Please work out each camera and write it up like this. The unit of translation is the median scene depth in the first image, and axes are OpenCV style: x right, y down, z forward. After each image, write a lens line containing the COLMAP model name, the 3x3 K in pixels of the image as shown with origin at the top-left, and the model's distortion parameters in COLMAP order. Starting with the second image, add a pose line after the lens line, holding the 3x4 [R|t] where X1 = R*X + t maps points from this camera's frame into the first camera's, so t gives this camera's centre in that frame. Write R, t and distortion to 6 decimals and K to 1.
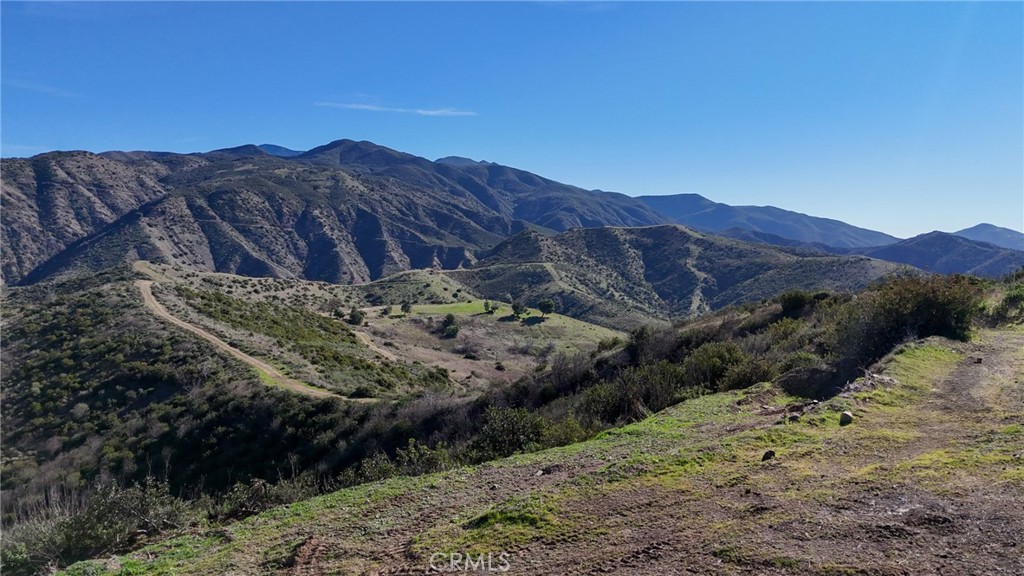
lens RADIAL K [[751.9, 0, 512.1], [0, 751.9, 285.4], [0, 0, 1]] dist [0.083861, -0.080132]
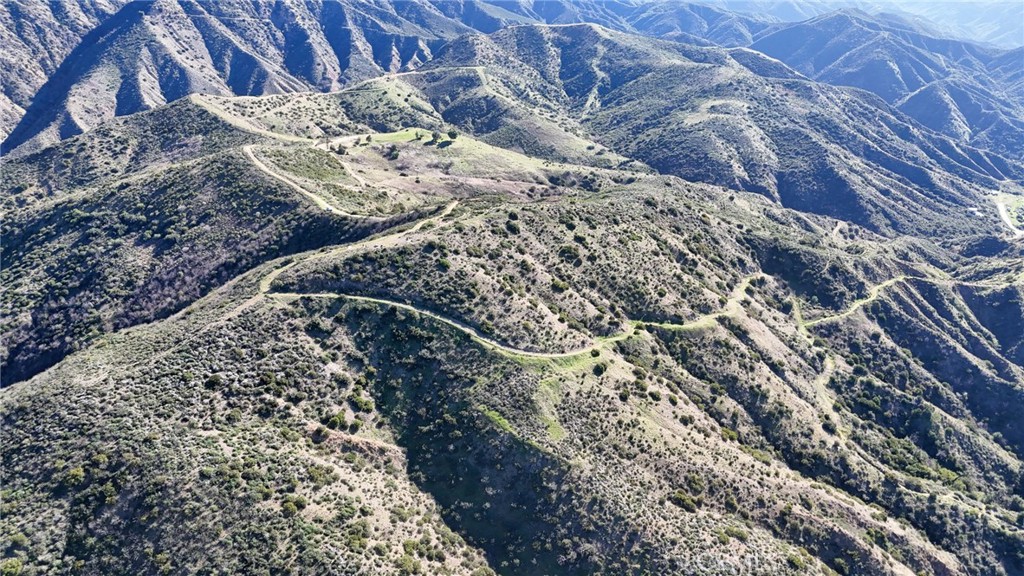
lens RADIAL K [[751.9, 0, 512.1], [0, 751.9, 285.4], [0, 0, 1]] dist [0.083861, -0.080132]
pose [[0.999489, -0.008284, 0.030877, 0.053112], [-0.002202, 0.945712, 0.324998, -0.087182], [-0.031893, -0.324900, 0.945211, -0.309409]]
